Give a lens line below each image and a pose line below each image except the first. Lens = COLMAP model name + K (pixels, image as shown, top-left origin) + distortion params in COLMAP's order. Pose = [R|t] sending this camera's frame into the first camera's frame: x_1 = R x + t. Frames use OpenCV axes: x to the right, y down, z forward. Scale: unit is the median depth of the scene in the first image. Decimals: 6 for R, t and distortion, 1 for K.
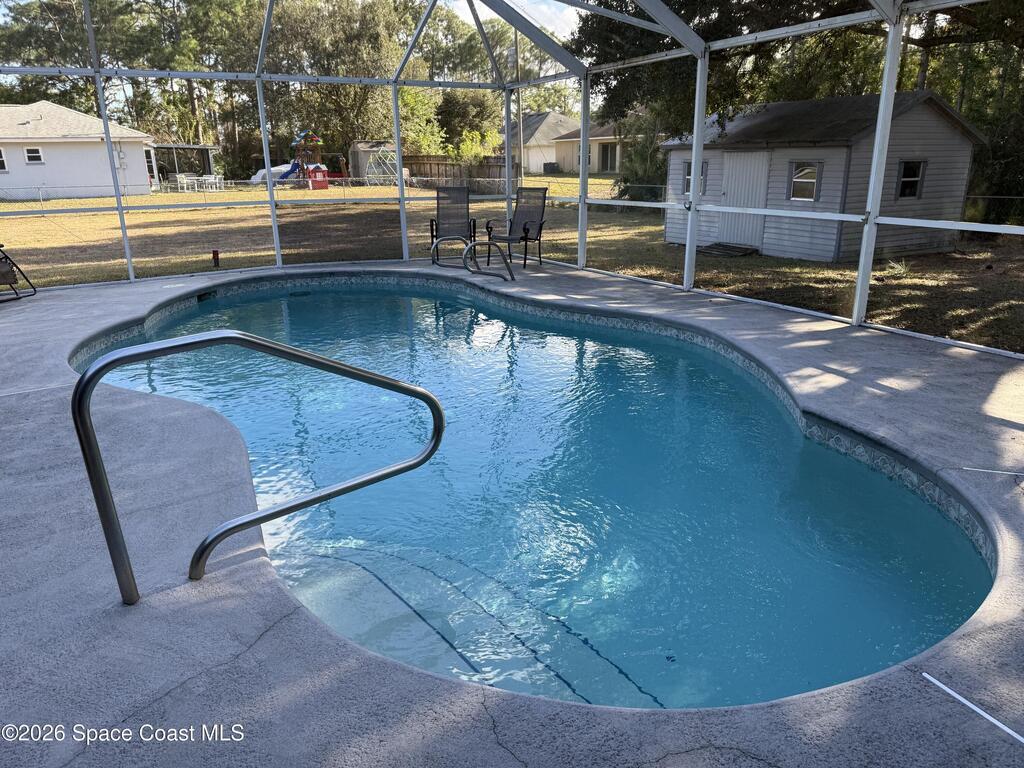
lens RADIAL K [[724.3, 0, 511.0], [0, 724.3, 411.5], [0, 0, 1]] dist [-0.072011, 0.041330]
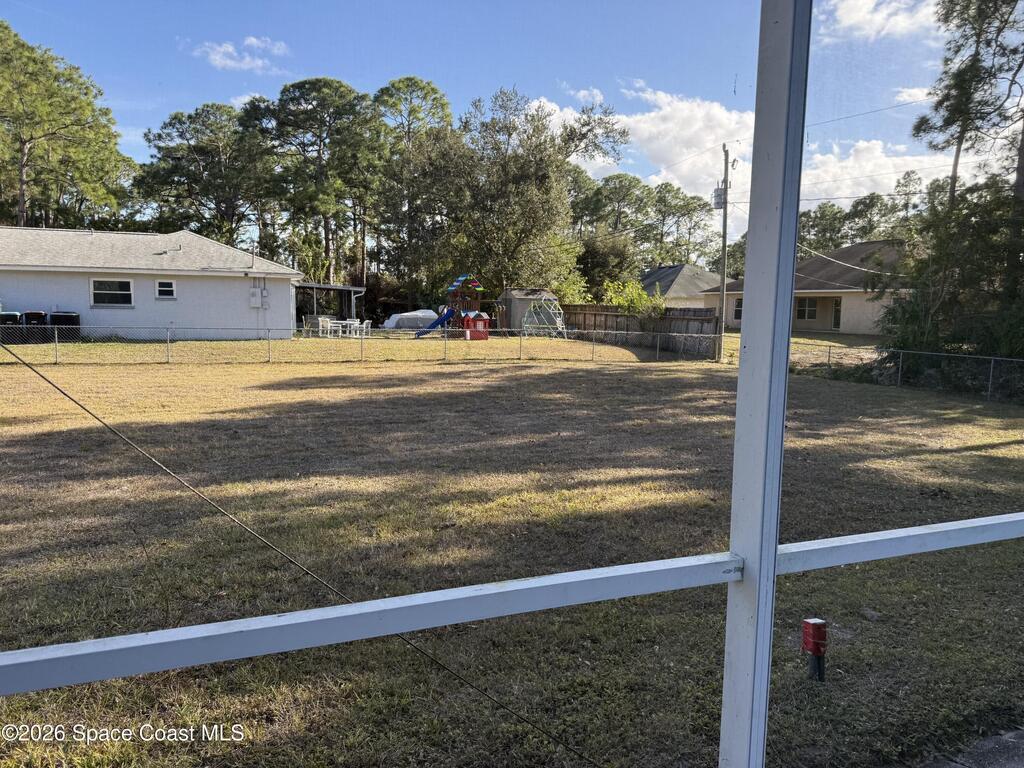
lens RADIAL K [[716.5, 0, 512.0], [0, 716.5, 384.0], [0, 0, 1]] dist [-0.004579, -0.005538]
pose [[0.994582, 0.036343, -0.097393, -0.121852], [-0.057823, 0.971994, -0.227782, -0.057393], [0.086387, 0.232179, 0.968829, 0.160593]]
